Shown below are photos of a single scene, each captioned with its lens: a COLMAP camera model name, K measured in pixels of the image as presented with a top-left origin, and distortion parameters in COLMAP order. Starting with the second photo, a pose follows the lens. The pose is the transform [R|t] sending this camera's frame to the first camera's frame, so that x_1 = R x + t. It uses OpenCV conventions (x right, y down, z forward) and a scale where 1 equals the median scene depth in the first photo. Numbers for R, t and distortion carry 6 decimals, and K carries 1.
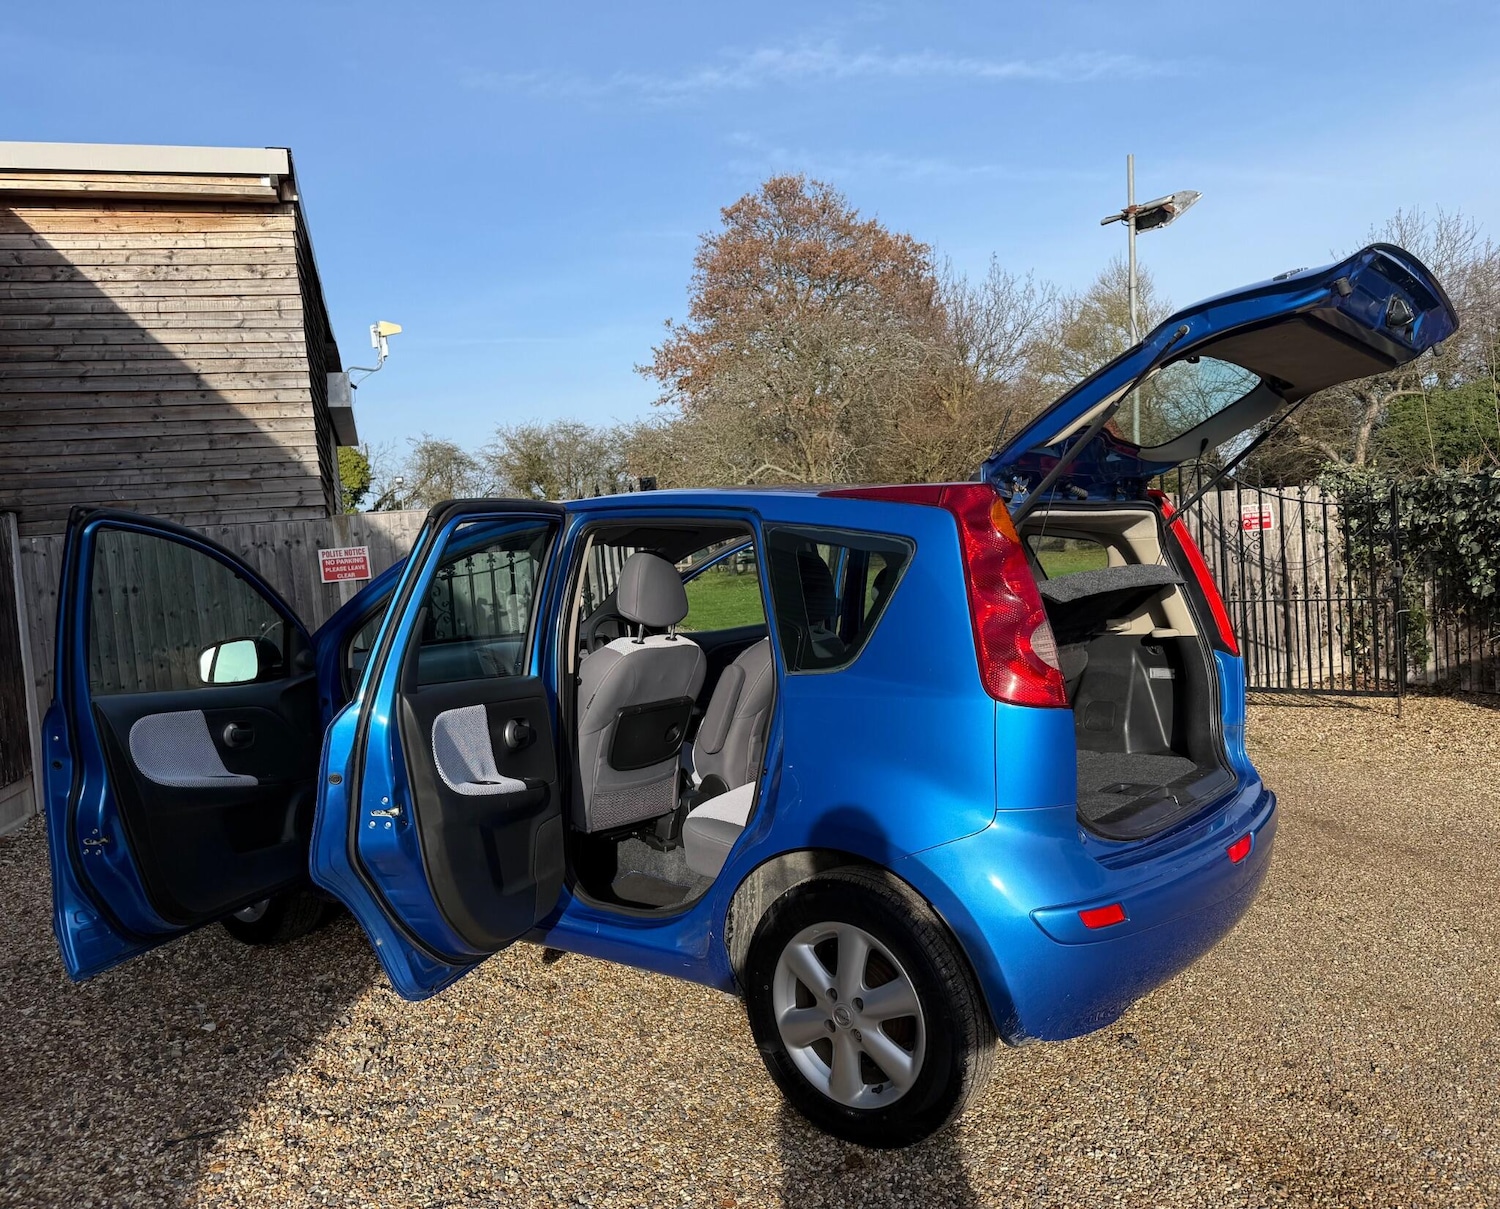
lens RADIAL K [[1191.1, 0, 770.9], [0, 1191.1, 648.3], [0, 0, 1]] dist [0.036615, -0.062808]
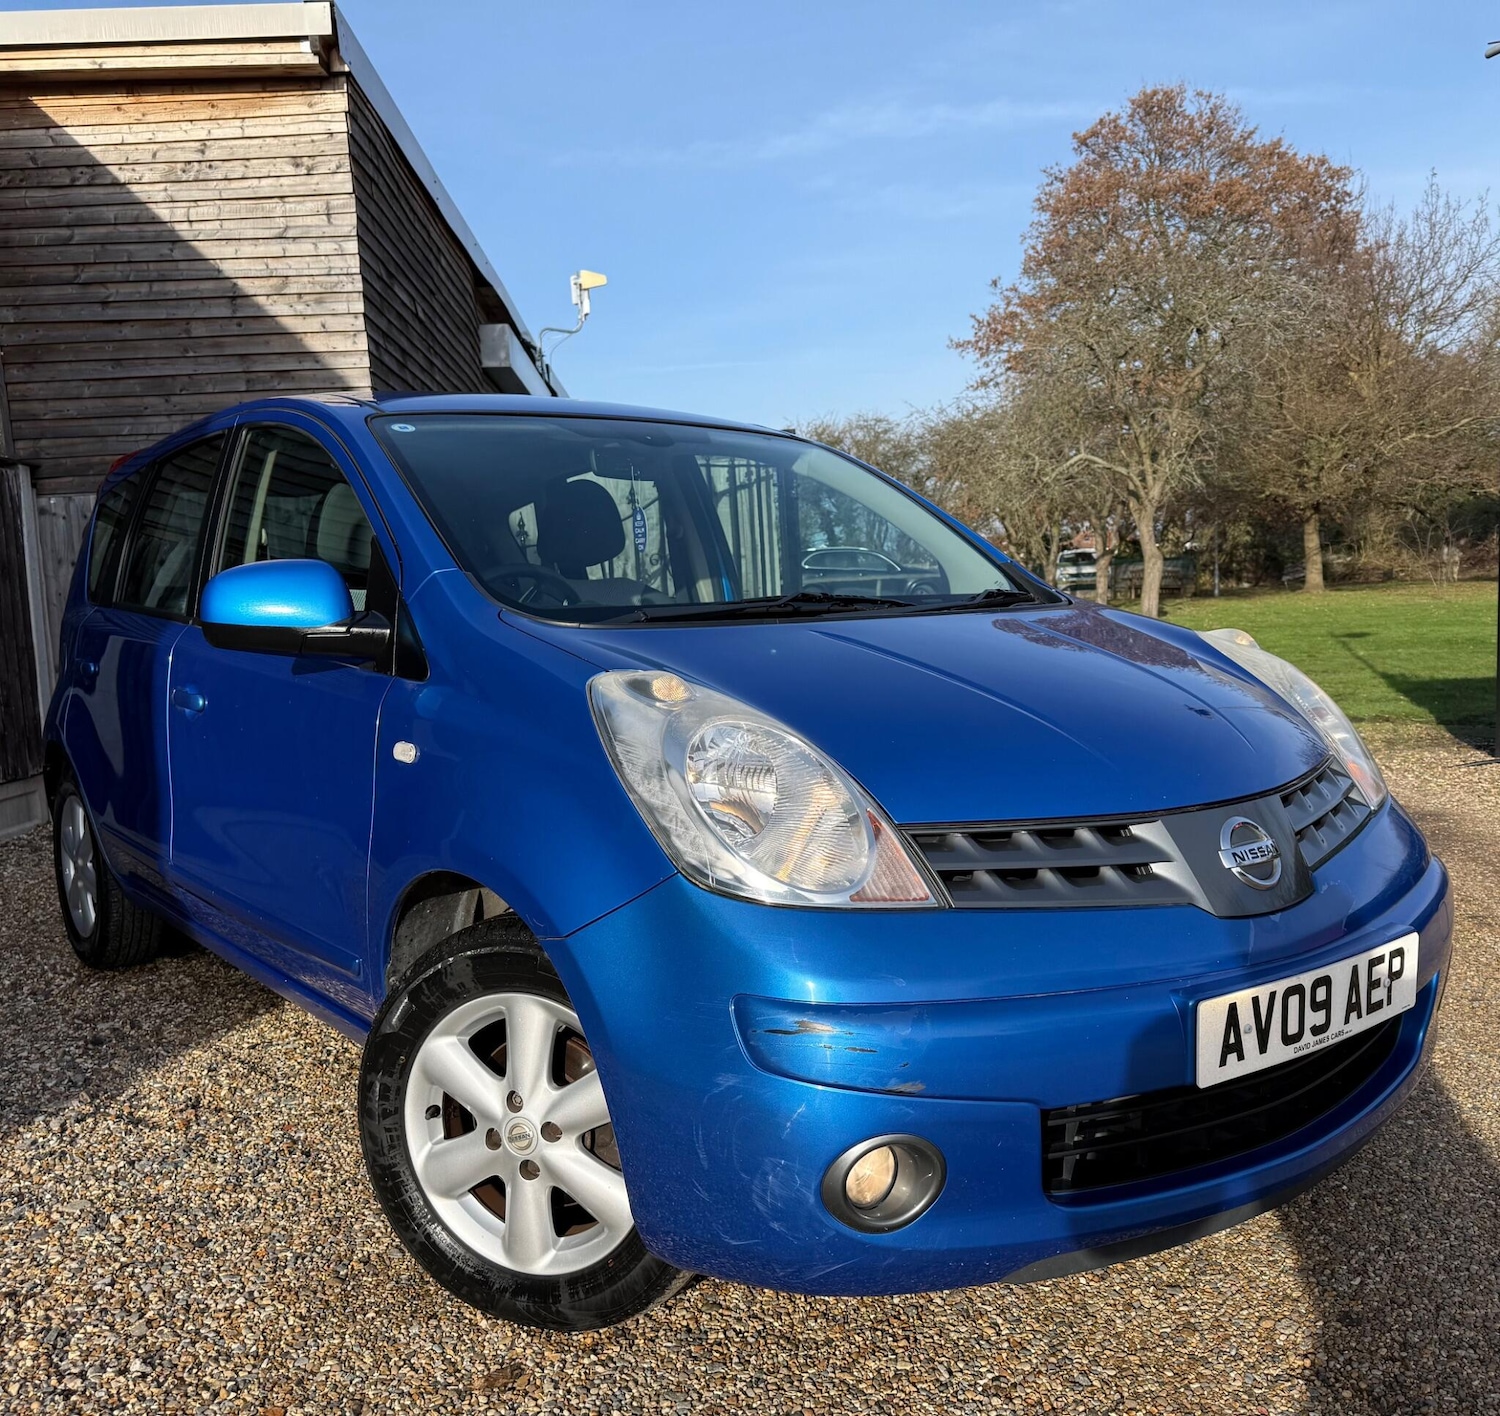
lens RADIAL K [[1438.1, 0, 785.9], [0, 1438.1, 785.9], [0, 0, 1]] dist [0.019885, -0.040138]
pose [[0.970096, 0.052493, -0.236977, 0.138734], [-0.038383, 0.997226, 0.063772, 0.026391], [0.239667, -0.052769, 0.969420, 0.122568]]
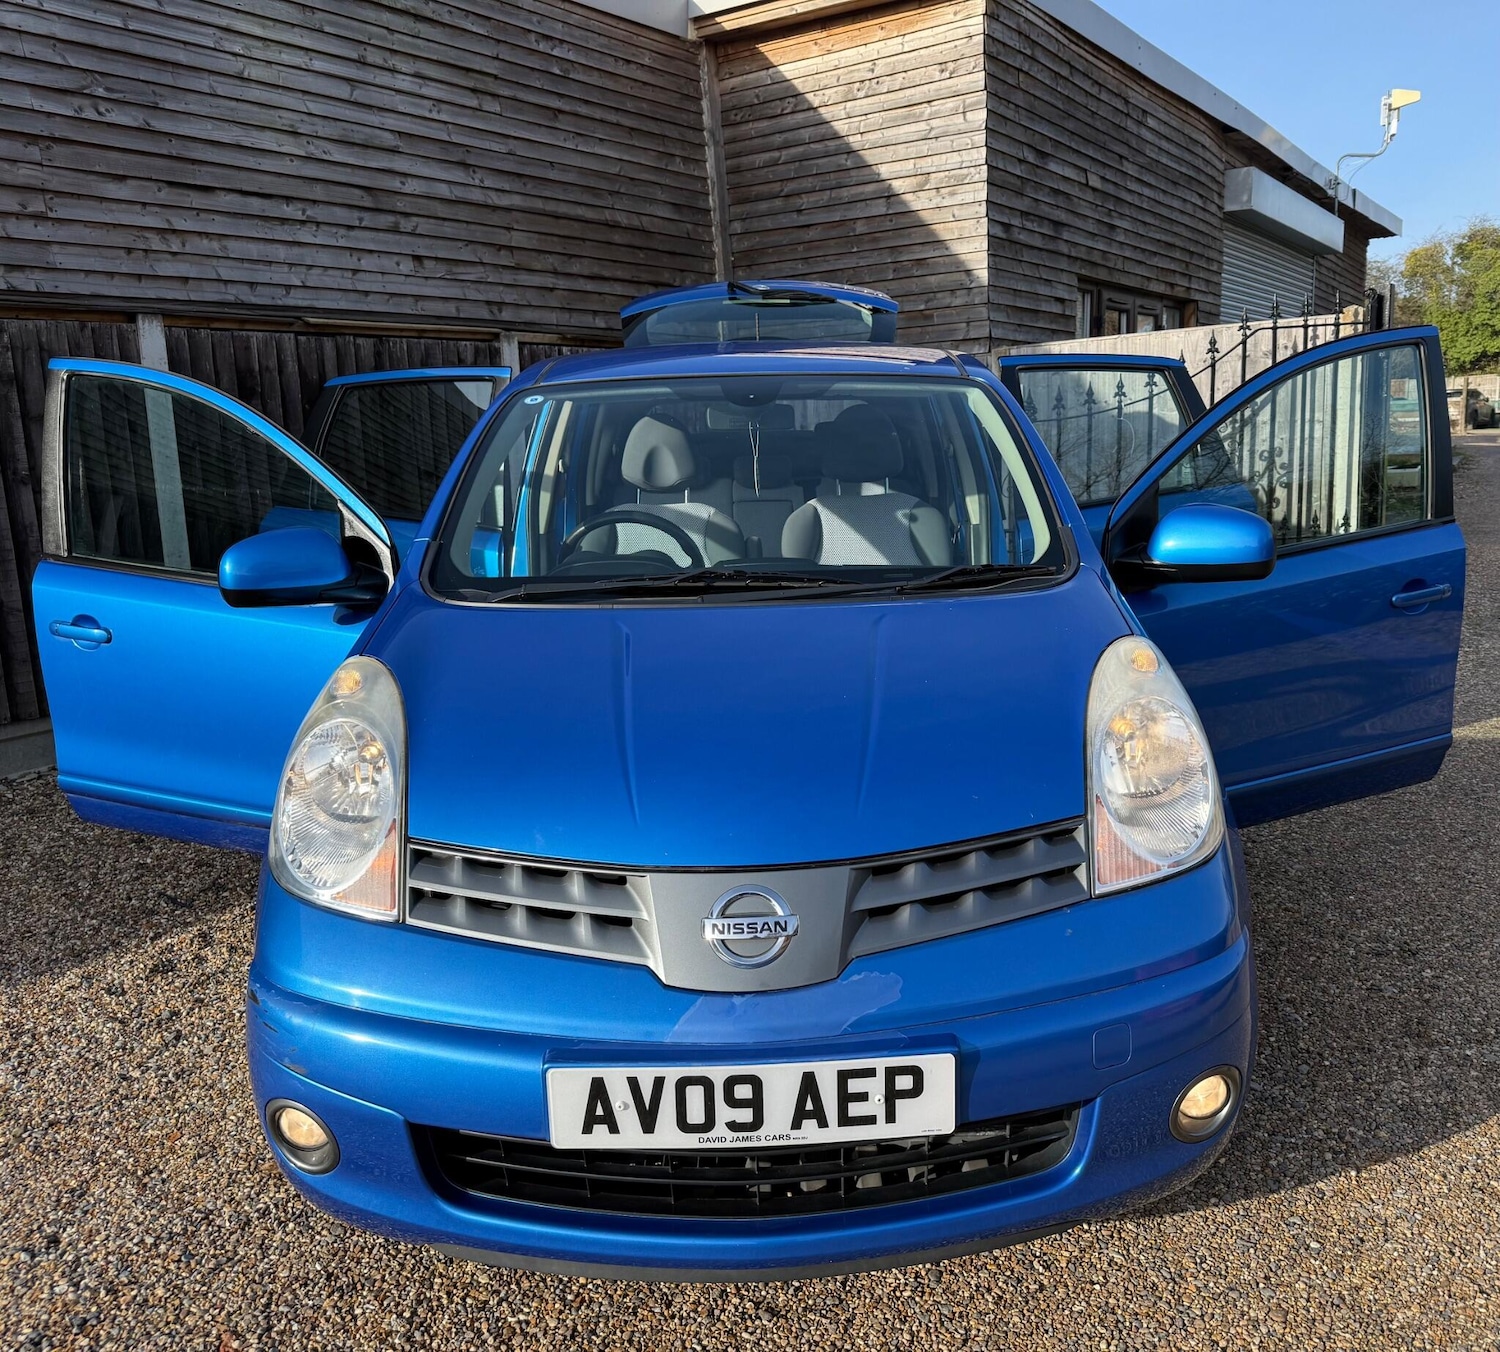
lens RADIAL K [[1271.9, 0, 803.7], [0, 1271.9, 722.9], [0, 0, 1]] dist [0.006646, -0.023775]
pose [[0.634448, 0.211694, -0.743412, 0.331055], [-0.071483, 0.973713, 0.216269, -0.034402], [0.769653, -0.084070, 0.632904, 0.271328]]
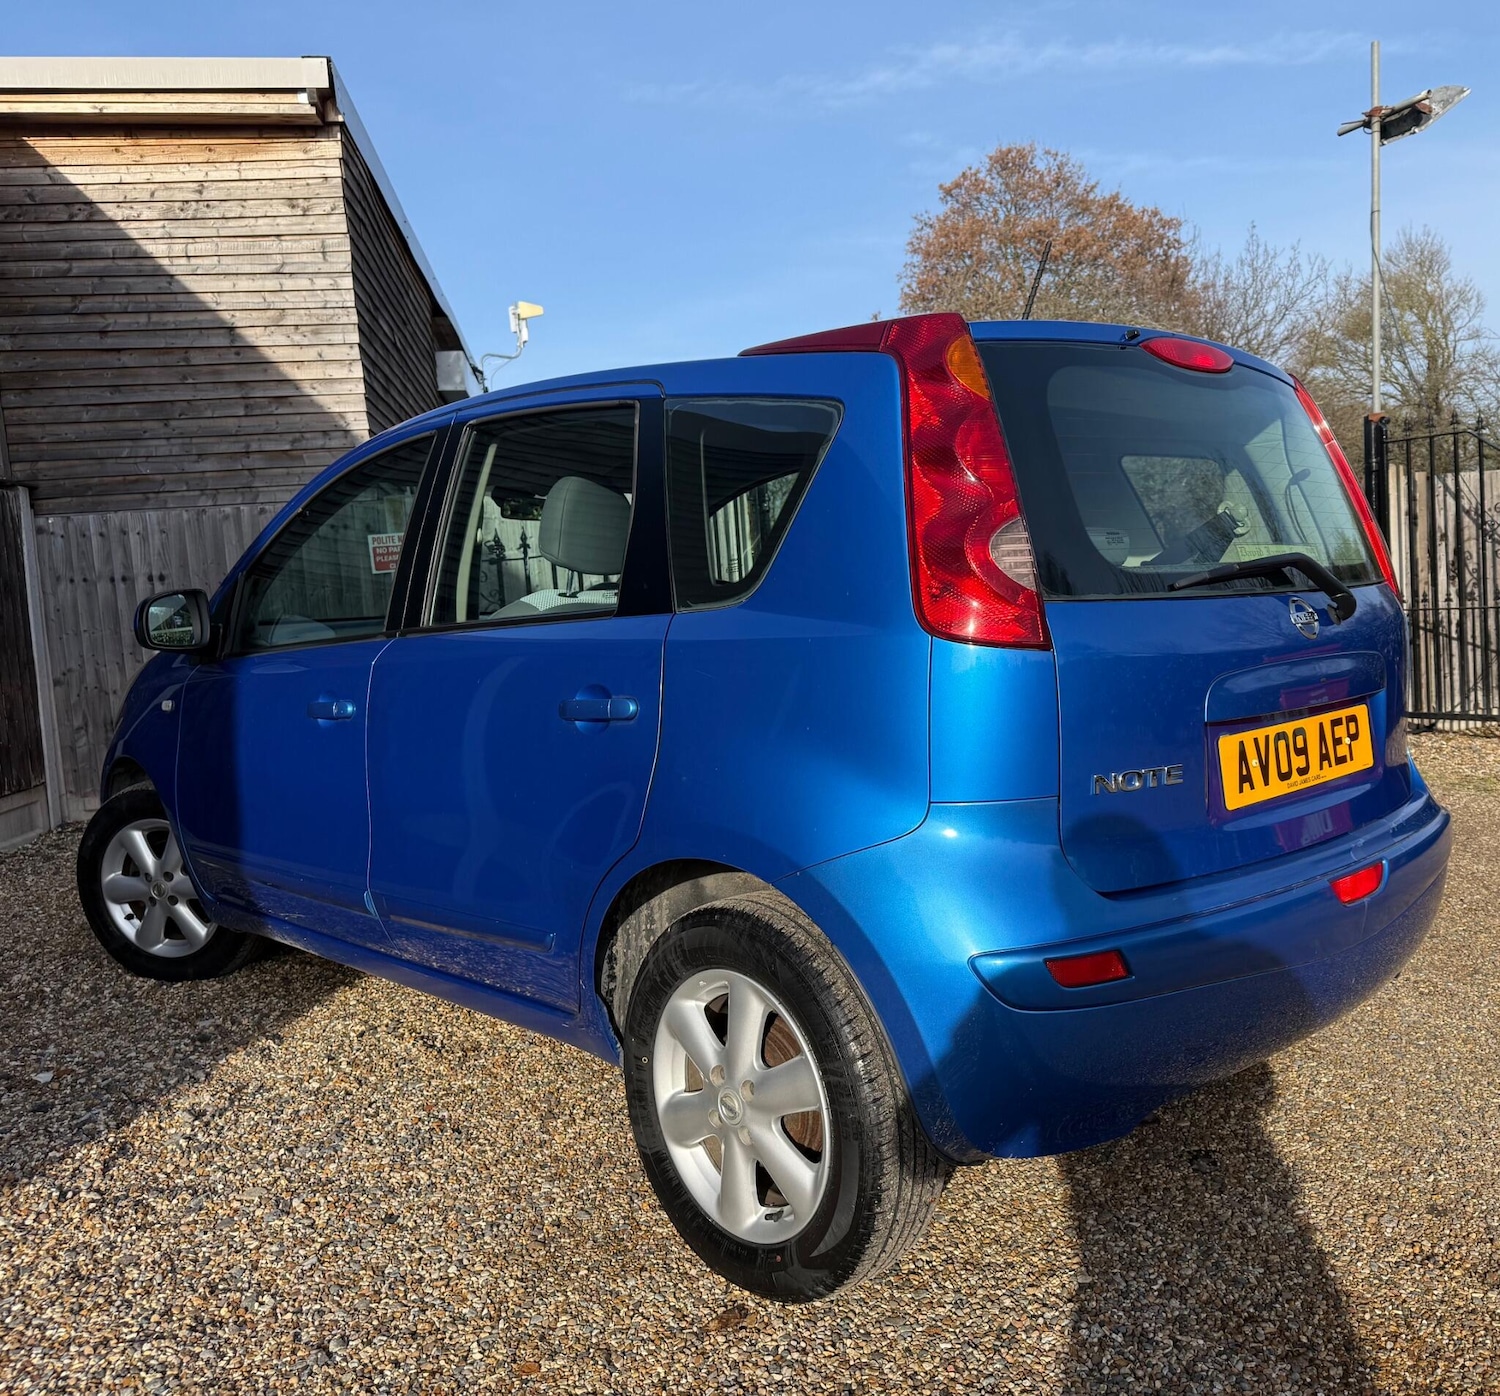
lens RADIAL K [[1325.7, 0, 845.1], [0, 1325.7, 719.8], [0, 0, 1]] dist [0.012784, -0.026352]
pose [[0.992688, 0.016864, -0.119528, 0.081158], [-0.014285, 0.999647, 0.022396, 0.026234], [0.119863, -0.020525, 0.992578, 0.098346]]
